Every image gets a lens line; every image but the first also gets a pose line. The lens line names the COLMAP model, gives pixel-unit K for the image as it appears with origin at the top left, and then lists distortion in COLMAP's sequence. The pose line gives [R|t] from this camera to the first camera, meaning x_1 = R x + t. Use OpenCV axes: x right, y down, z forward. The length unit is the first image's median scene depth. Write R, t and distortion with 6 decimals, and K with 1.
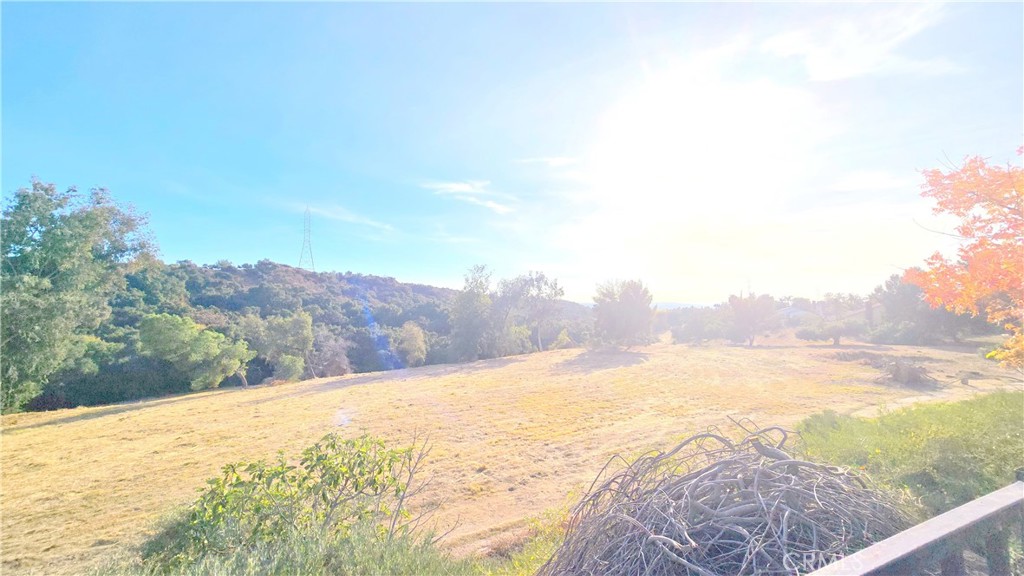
lens RADIAL K [[428.8, 0, 504.6], [0, 428.8, 278.0], [0, 0, 1]] dist [-0.006250, 0.001500]
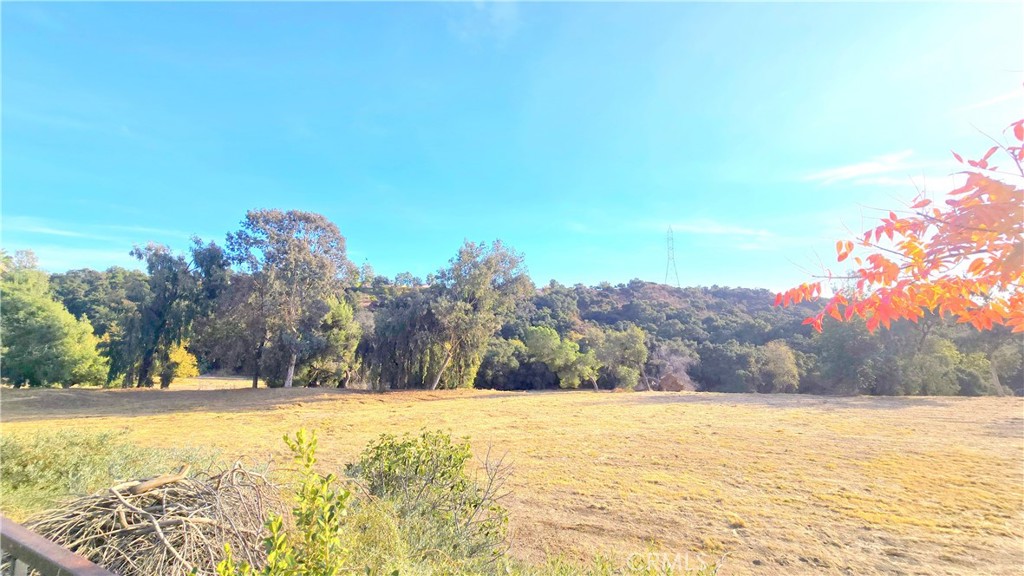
lens RADIAL K [[428.8, 0, 523.7], [0, 428.8, 274.8], [0, 0, 1]] dist [-0.006250, 0.001500]
pose [[0.655746, -0.072723, -0.751471, 0.120021], [0.043209, 0.997334, -0.058811, -0.000584], [0.753745, 0.006095, 0.657139, 0.055401]]
